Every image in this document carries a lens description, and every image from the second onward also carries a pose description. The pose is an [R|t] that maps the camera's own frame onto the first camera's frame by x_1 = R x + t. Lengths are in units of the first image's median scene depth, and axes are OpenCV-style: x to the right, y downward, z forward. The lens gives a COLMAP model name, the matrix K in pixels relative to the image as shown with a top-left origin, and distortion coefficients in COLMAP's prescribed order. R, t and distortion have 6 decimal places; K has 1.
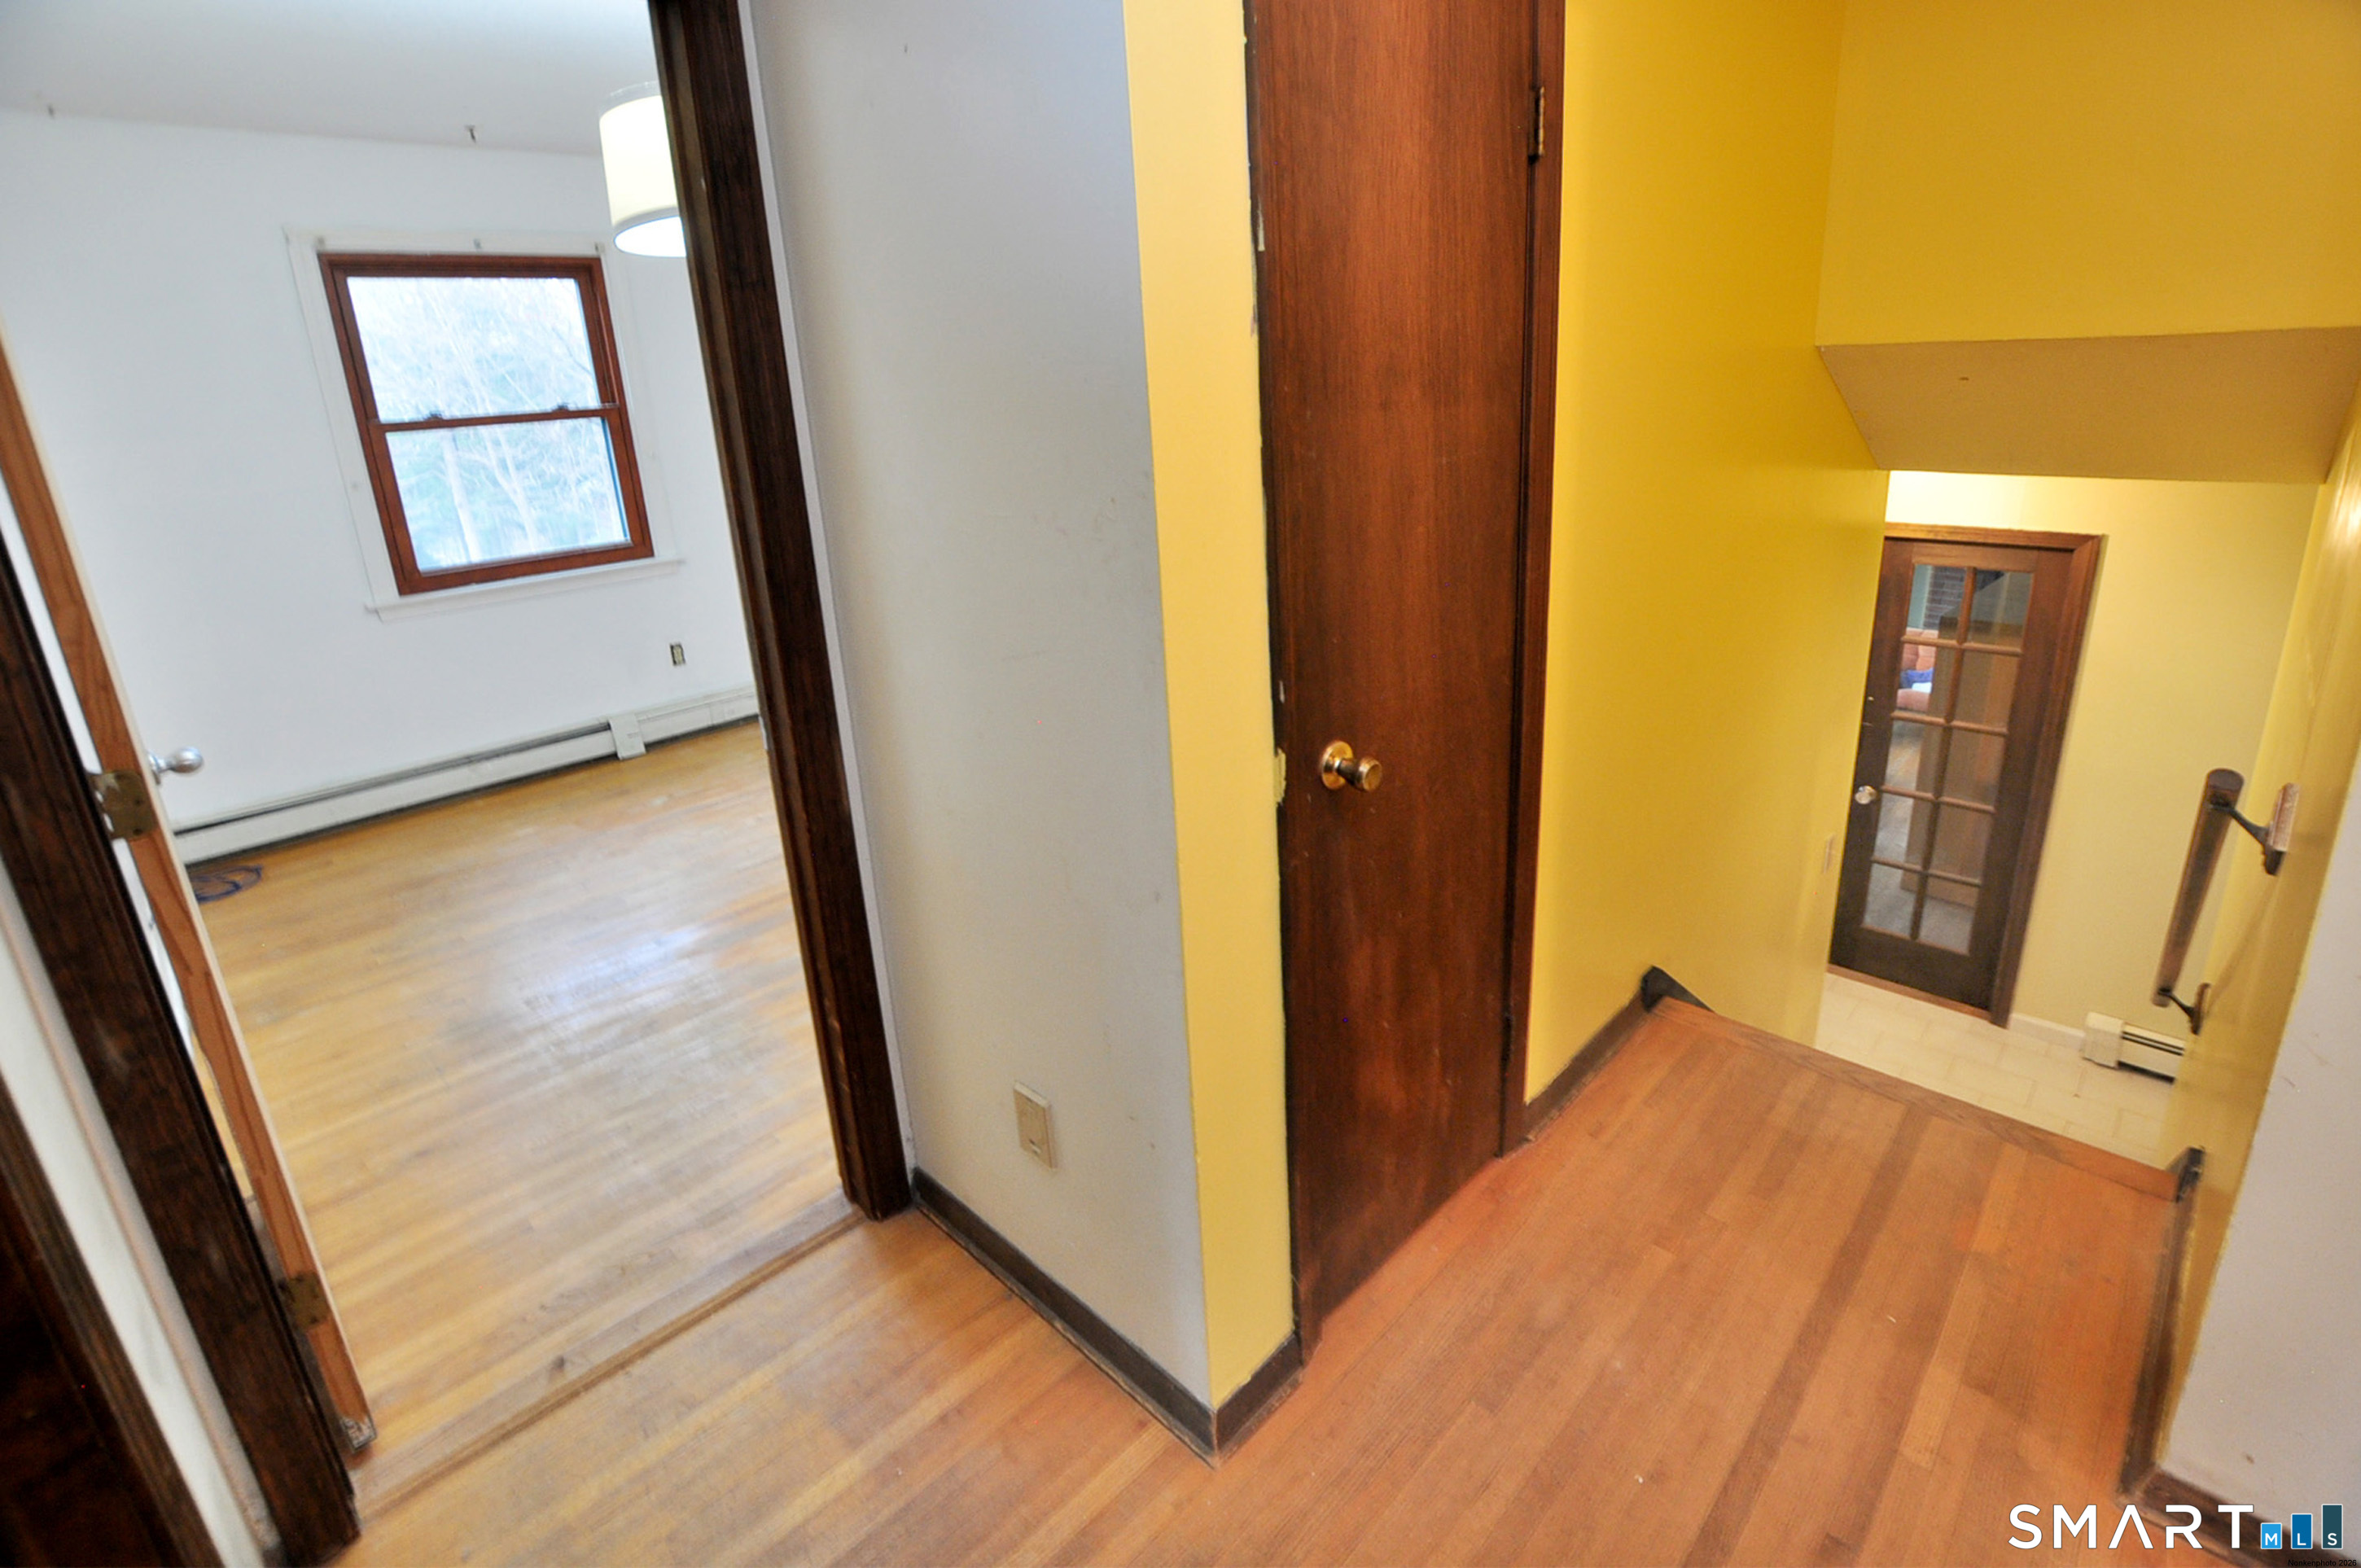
lens RADIAL K [[1038.1, 0, 1275.4], [0, 1038.1, 652.1], [0, 0, 1]] dist [-0.025706, 0.001962]
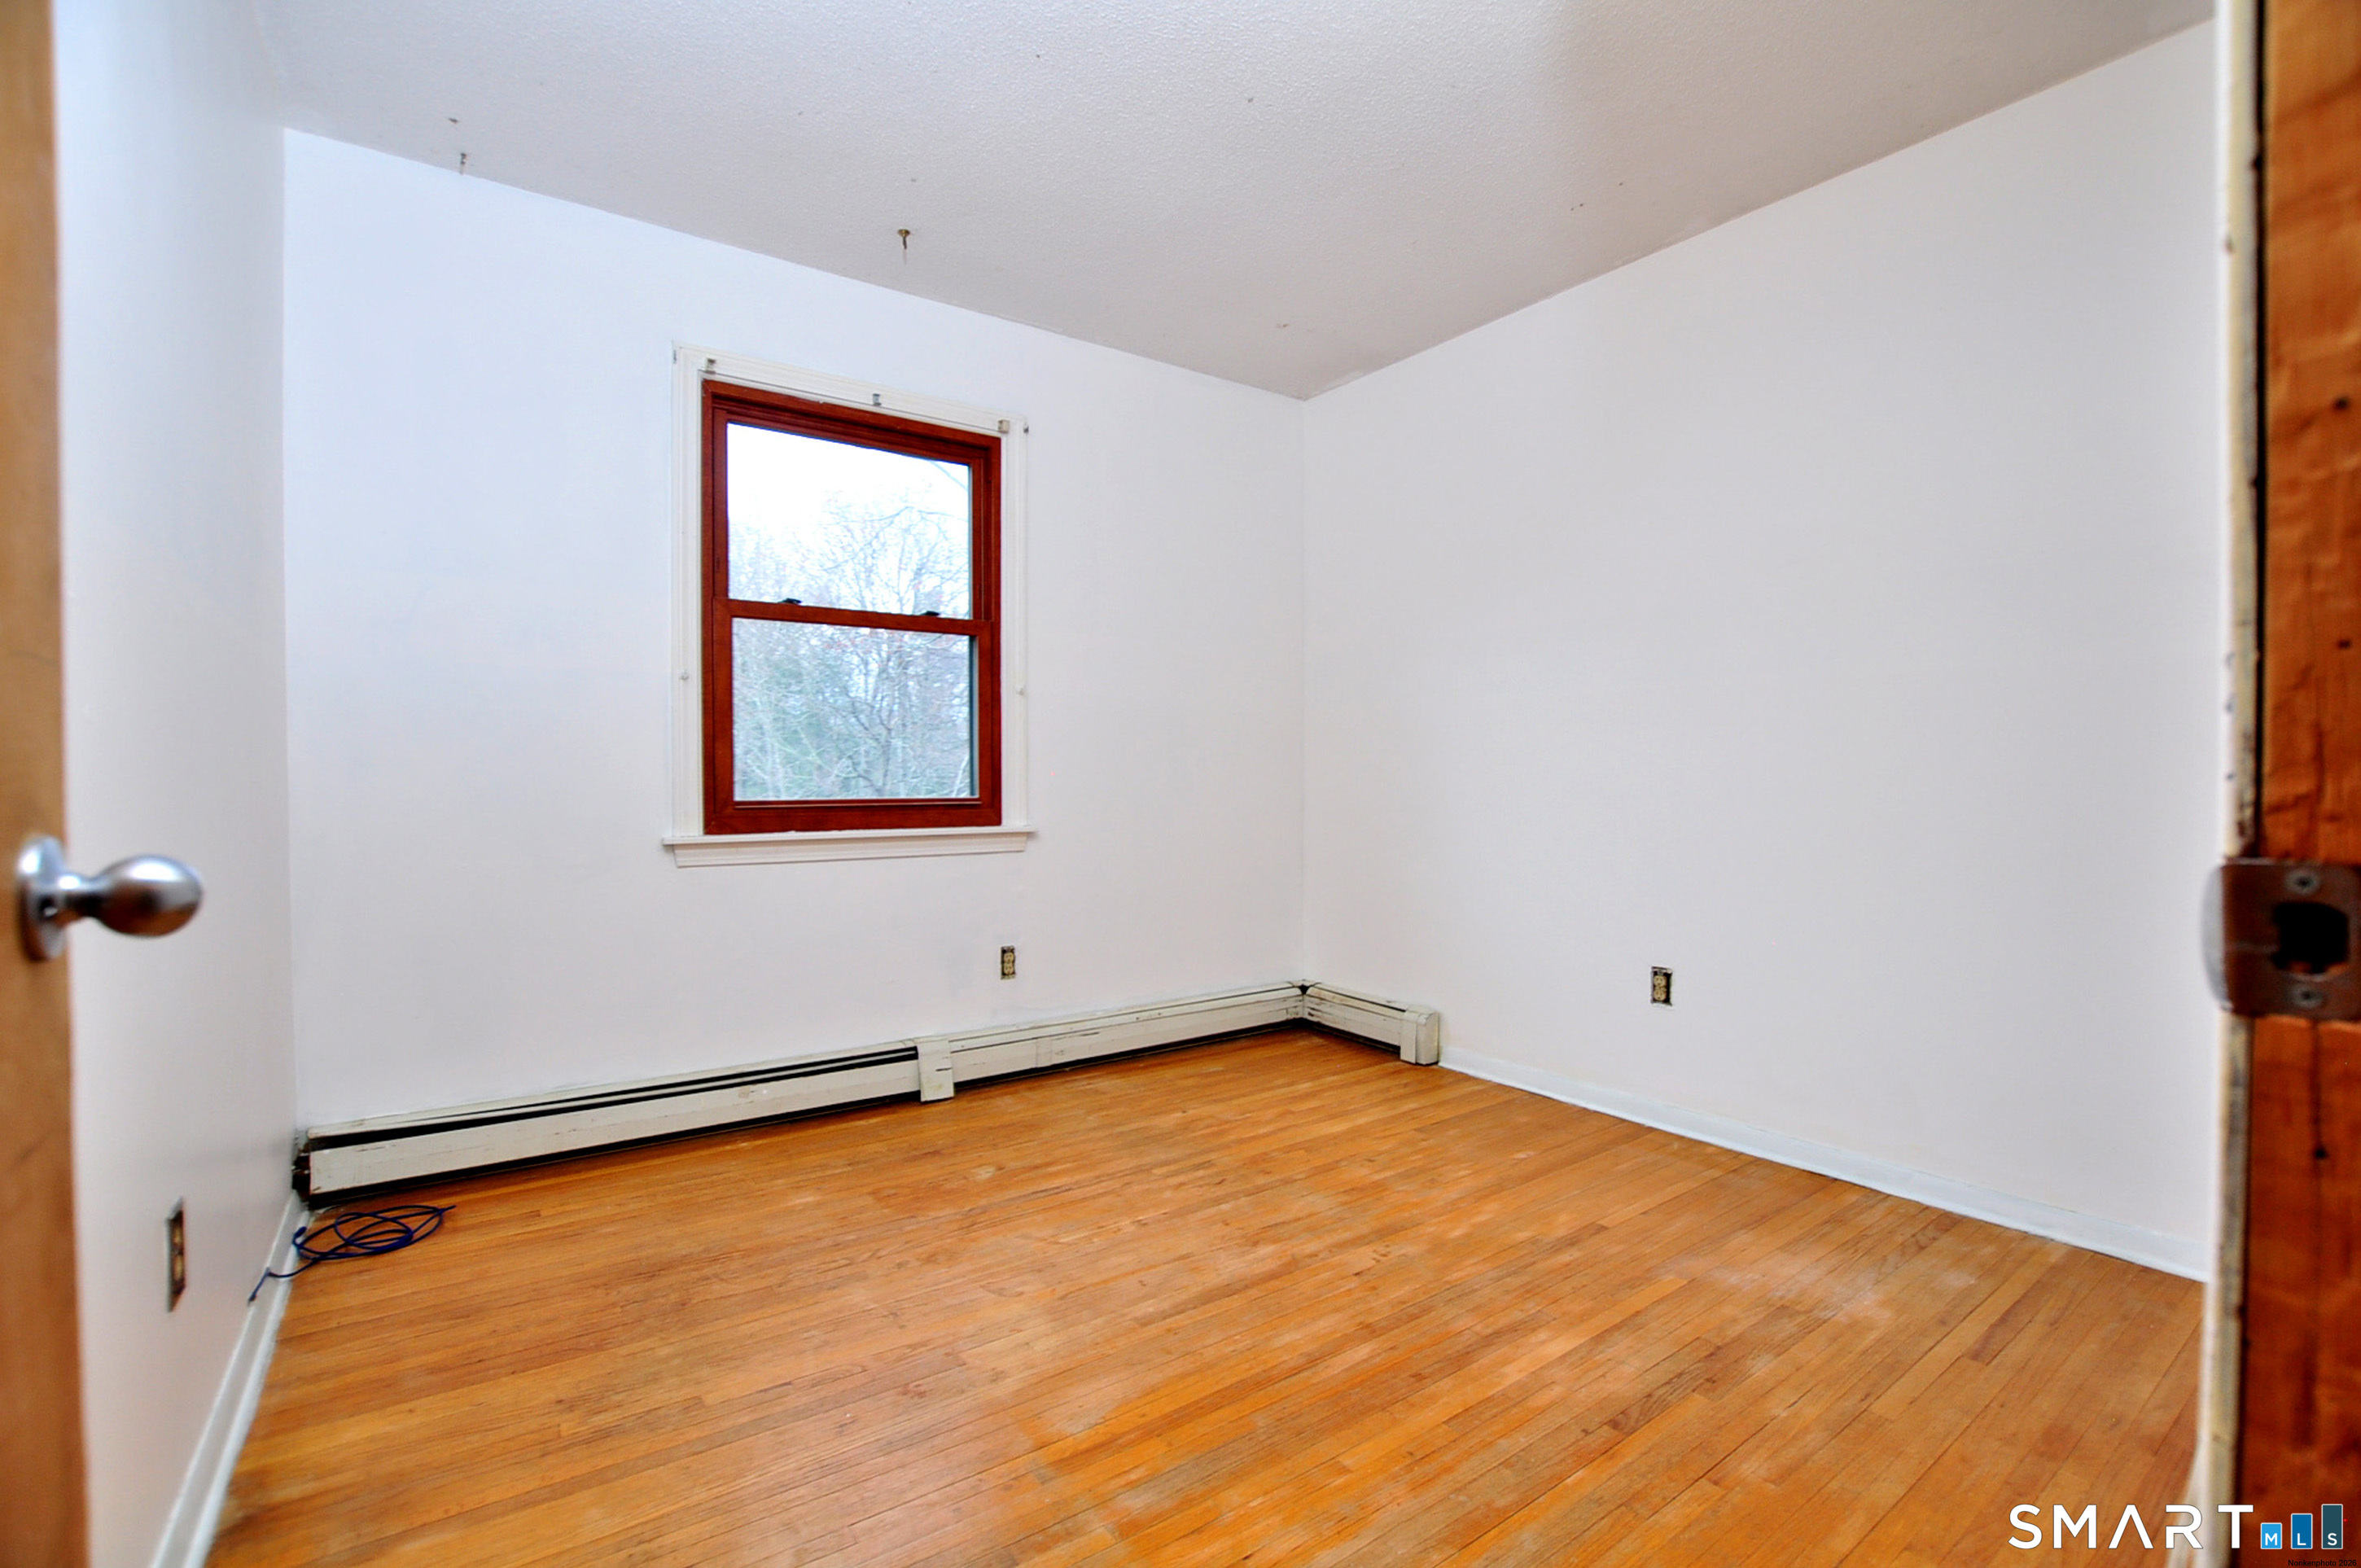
lens RADIAL K [[1038.1, 0, 1174.8], [0, 1038.1, 785.1], [0, 0, 1]] dist [-0.025706, 0.001962]
pose [[0.965810, 0.020983, -0.258399, -0.337066], [-0.086363, 0.965830, -0.244366, 0.060466], [0.244442, 0.258327, 0.934620, 0.375162]]
